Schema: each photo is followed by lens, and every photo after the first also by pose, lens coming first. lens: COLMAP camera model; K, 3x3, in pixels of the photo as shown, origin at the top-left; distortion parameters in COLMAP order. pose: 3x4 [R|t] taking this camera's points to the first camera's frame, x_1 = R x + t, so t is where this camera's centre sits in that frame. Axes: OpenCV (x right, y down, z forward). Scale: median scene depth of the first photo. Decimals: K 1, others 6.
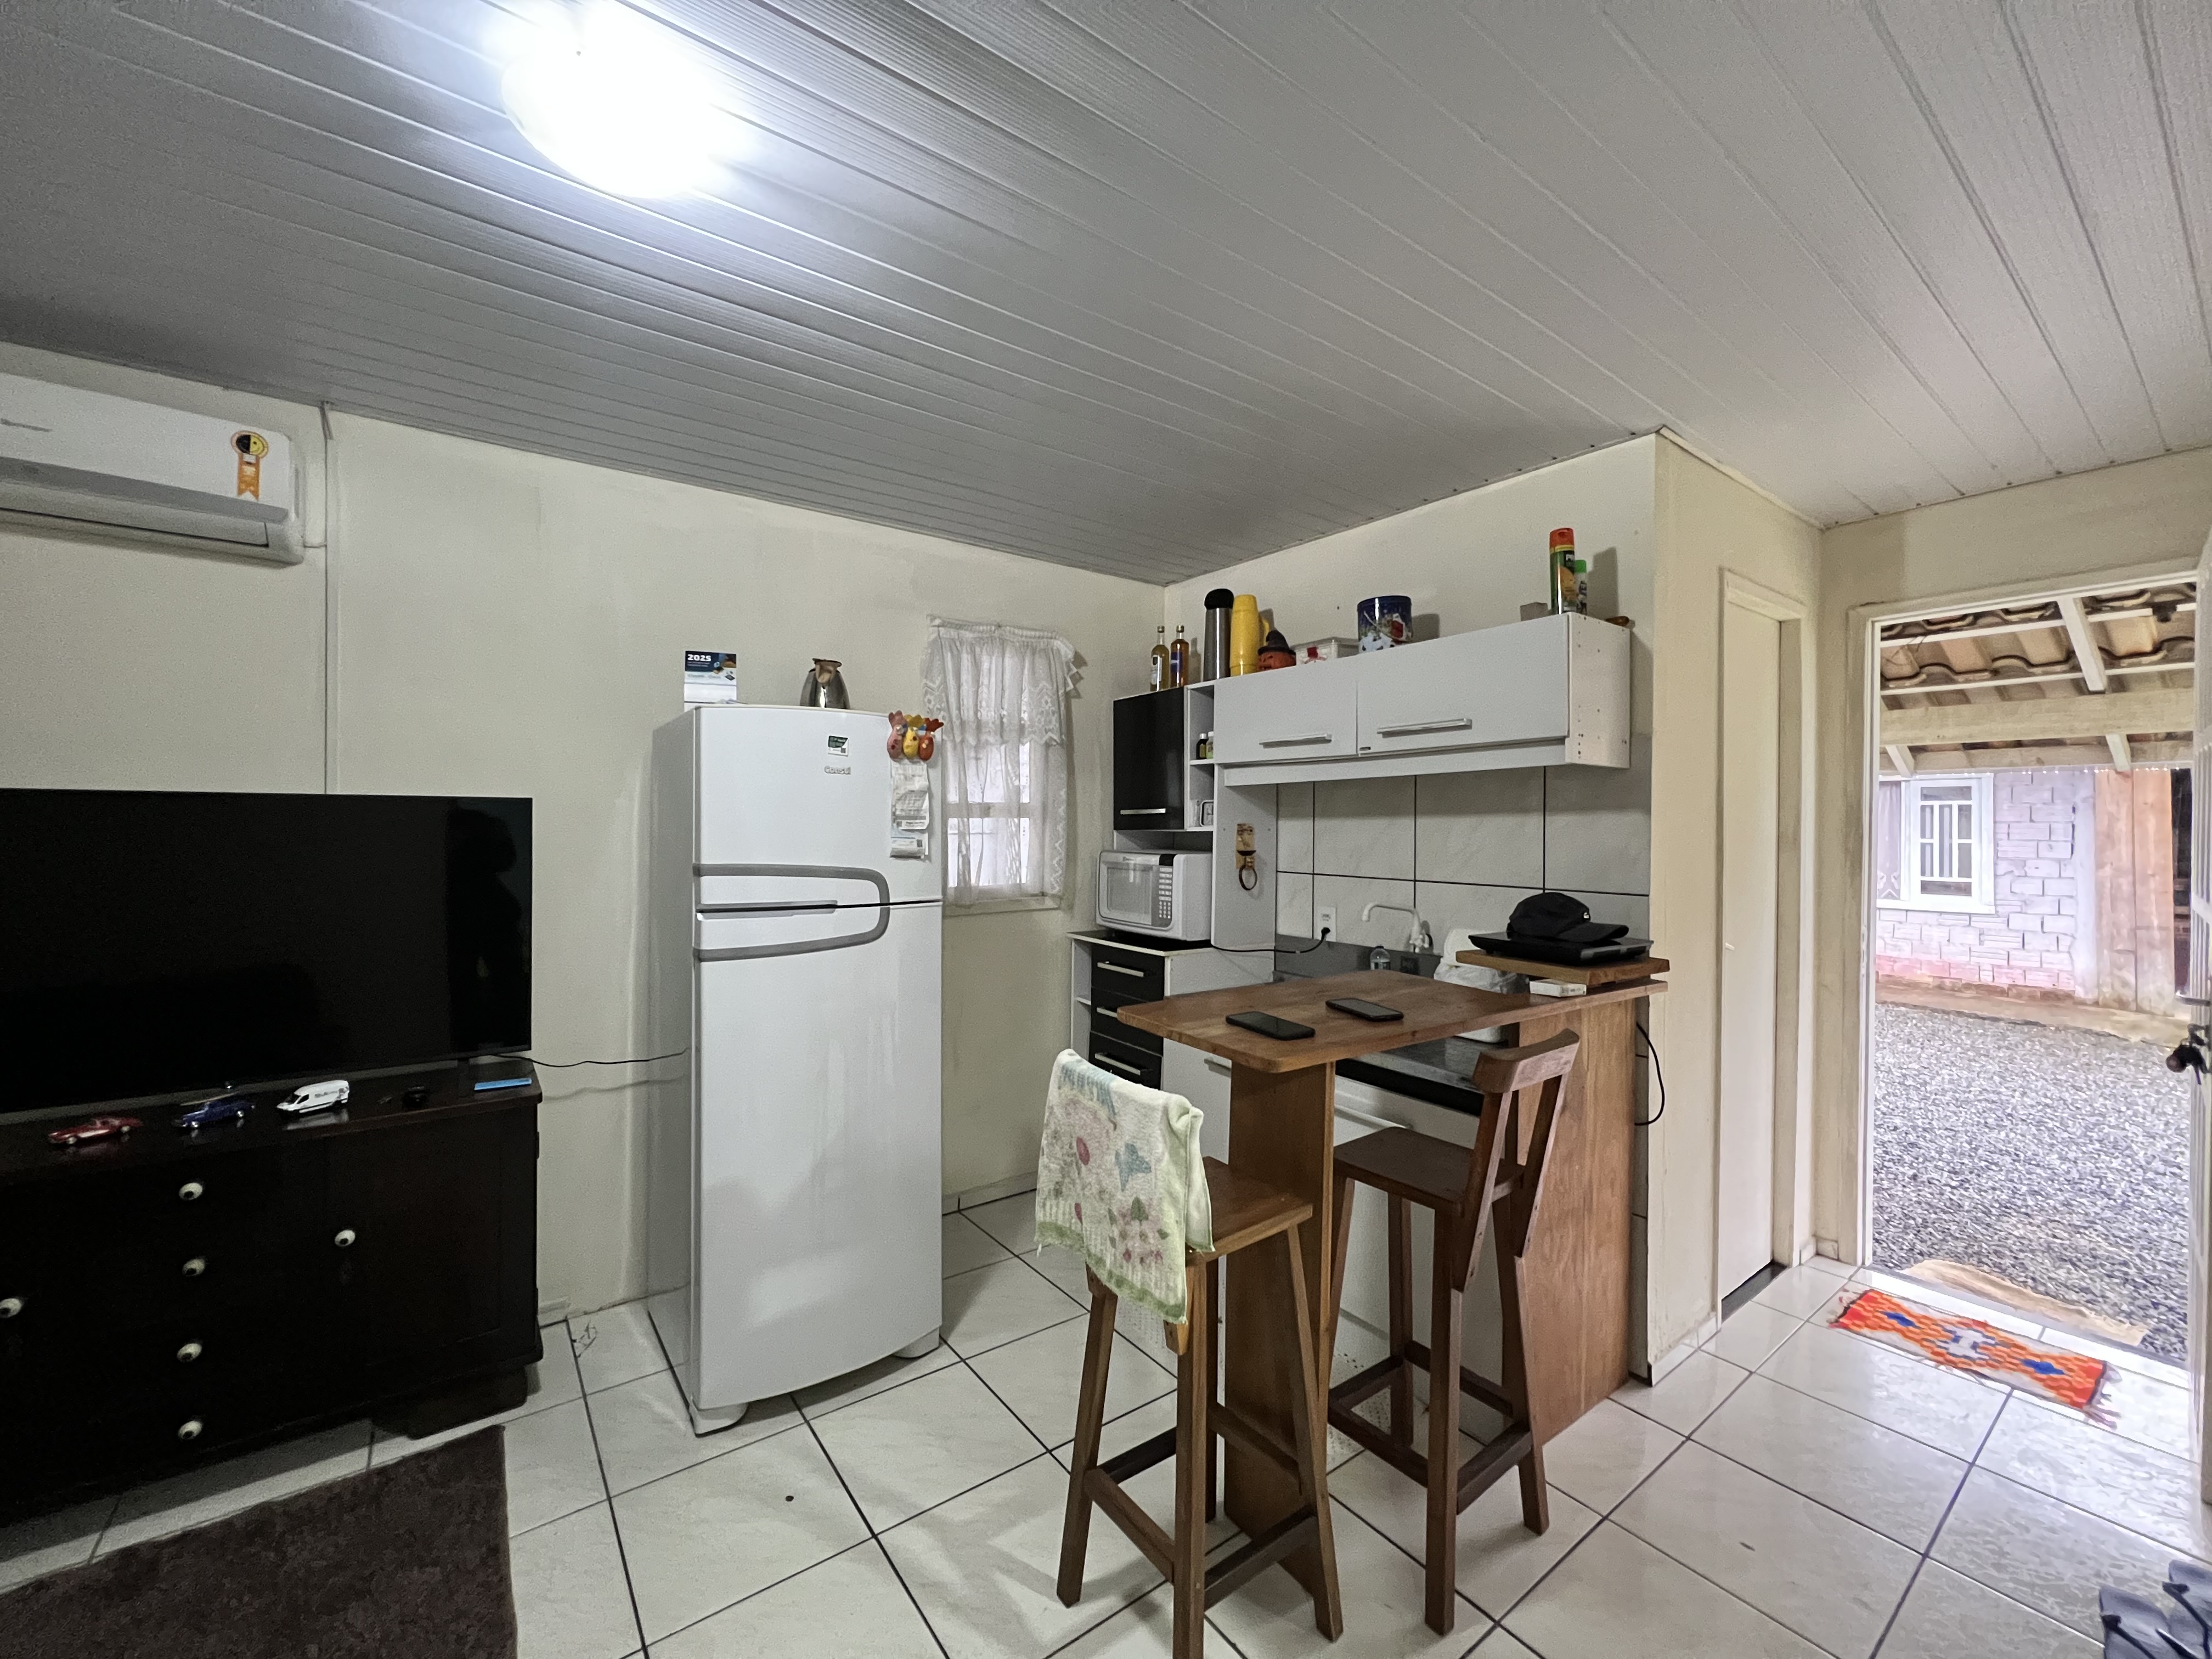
lens RADIAL K [[884.8, 0, 1088.2], [0, 884.8, 823.3], [0, 0, 1]] dist [-0.002180, 0.000299]
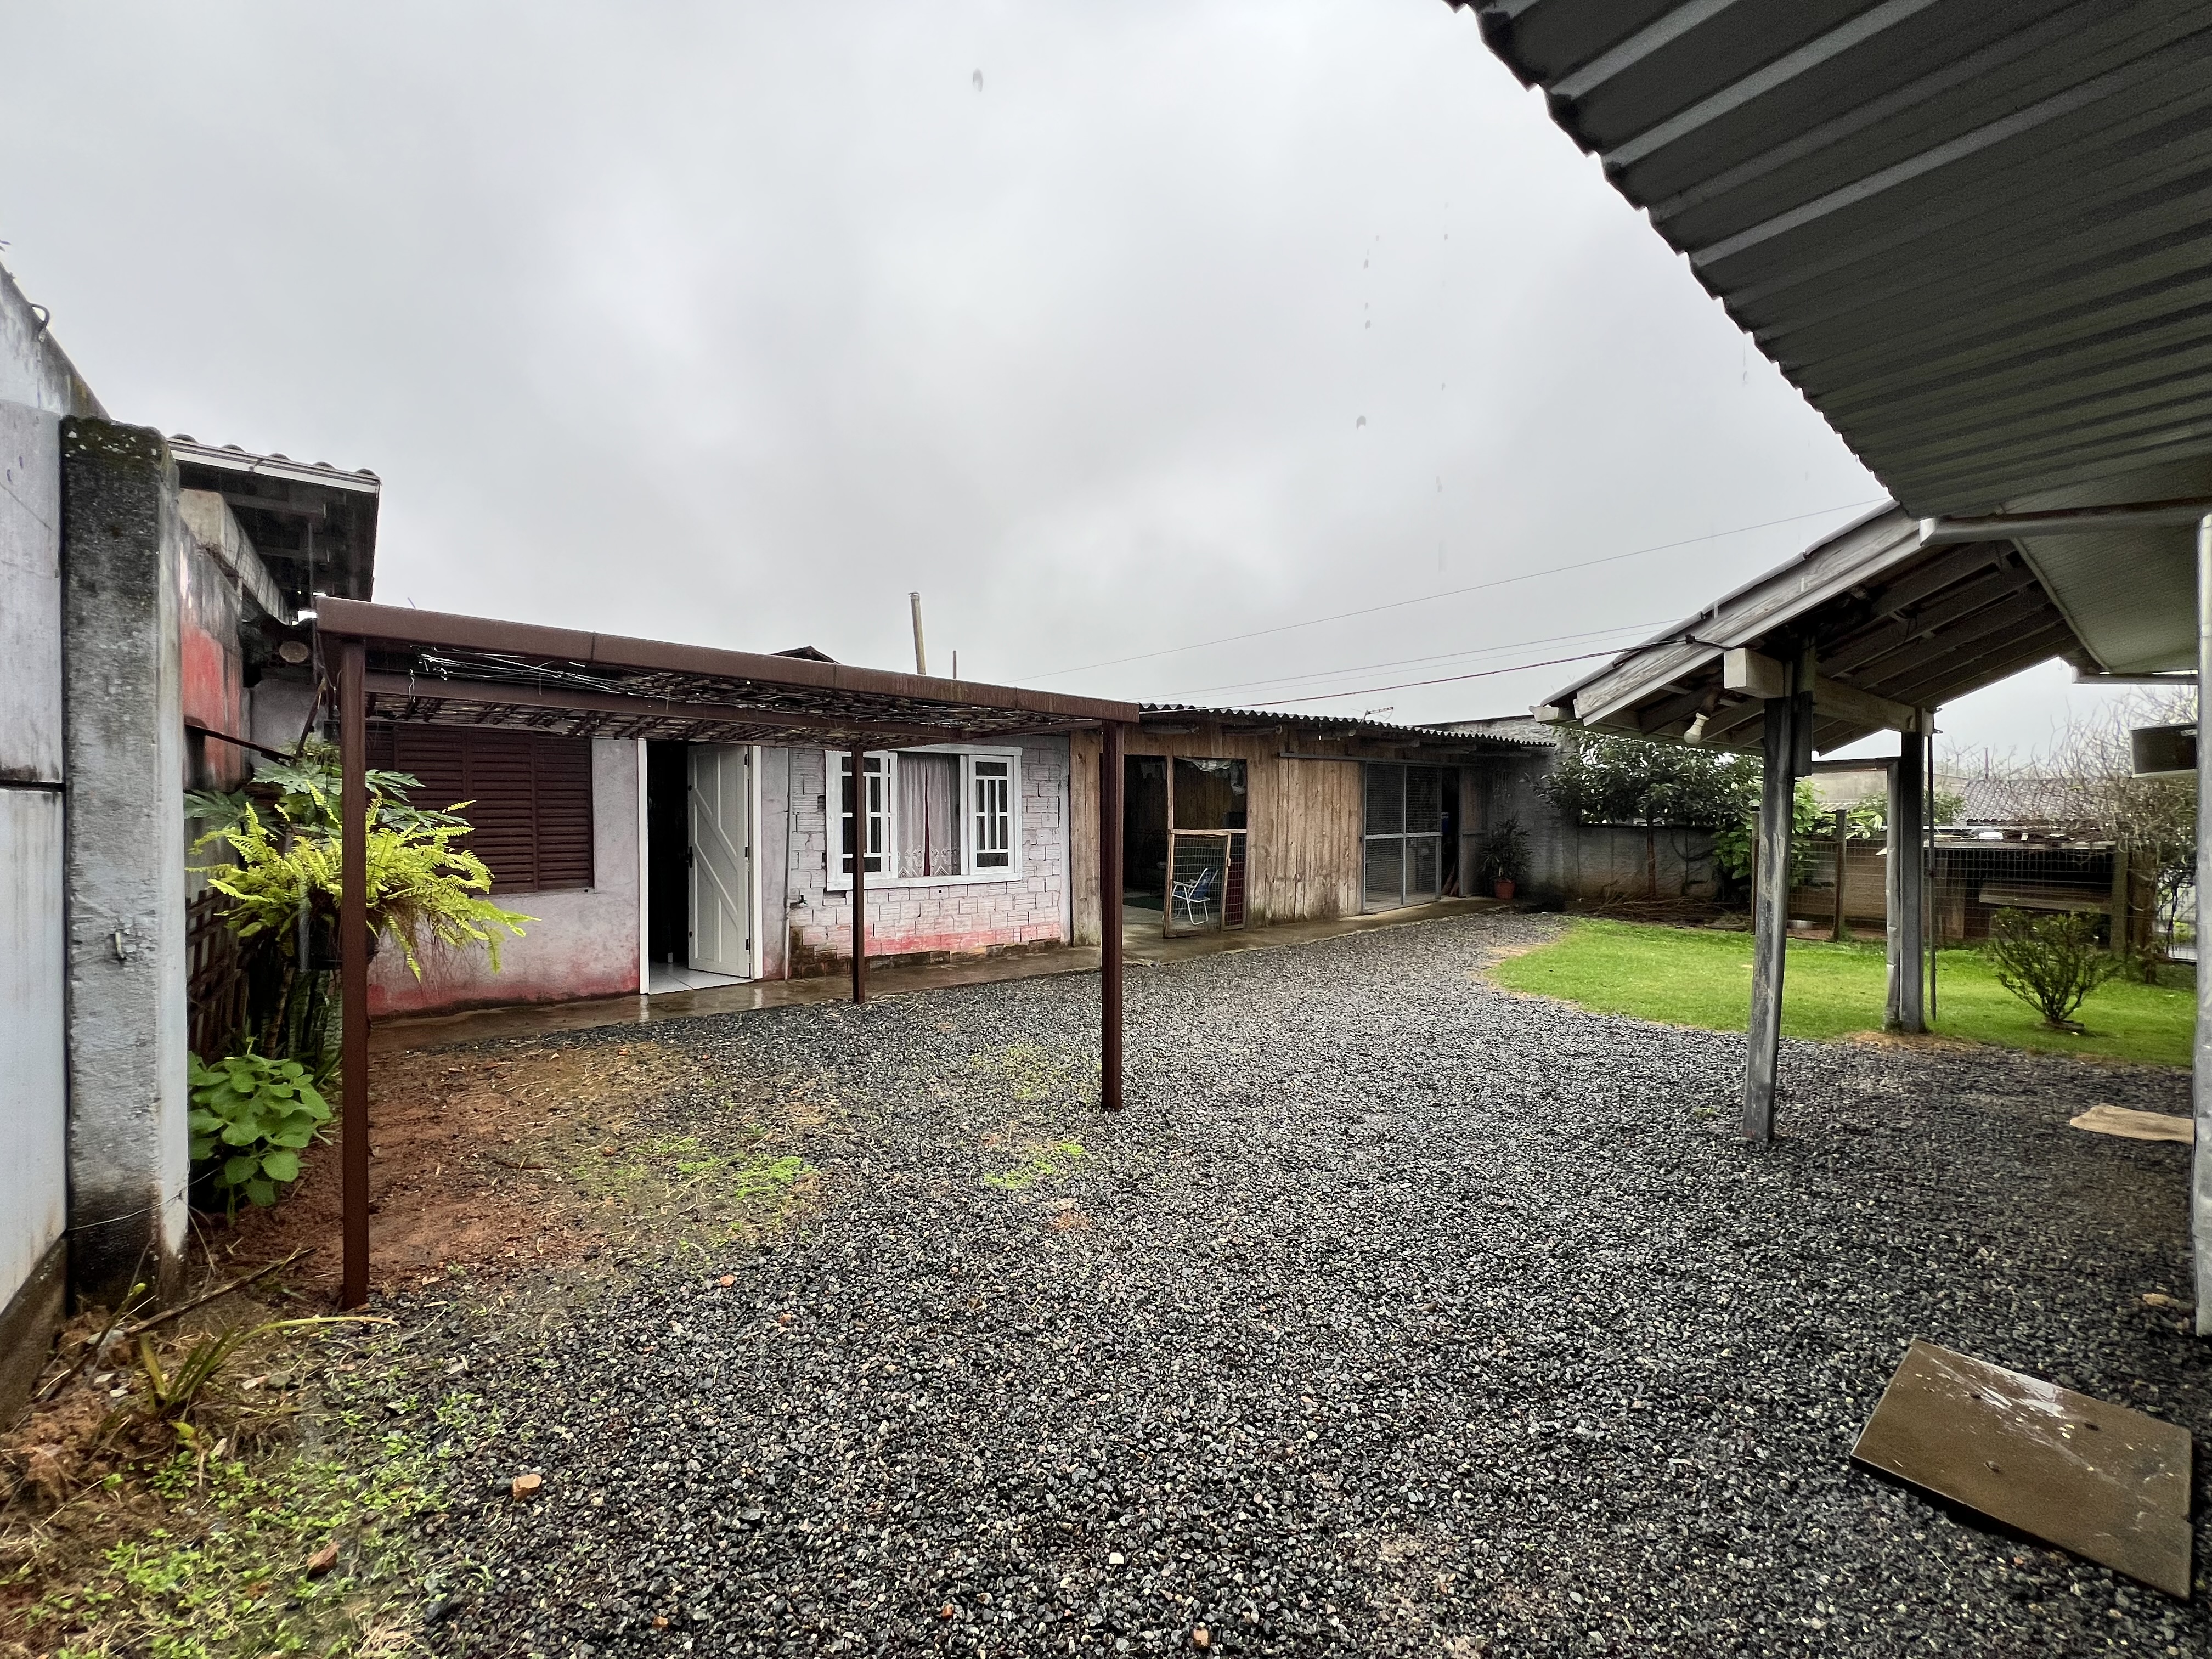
lens RADIAL K [[886.4, 0, 1108.2], [0, 886.4, 823.4], [0, 0, 1]] dist [-0.001407, -0.000405]
pose [[-0.054119, -0.025913, 0.998198, -0.081525], [-0.000765, 0.999664, 0.025910, 0.003205], [-0.998534, 0.000639, -0.054121, 0.931461]]
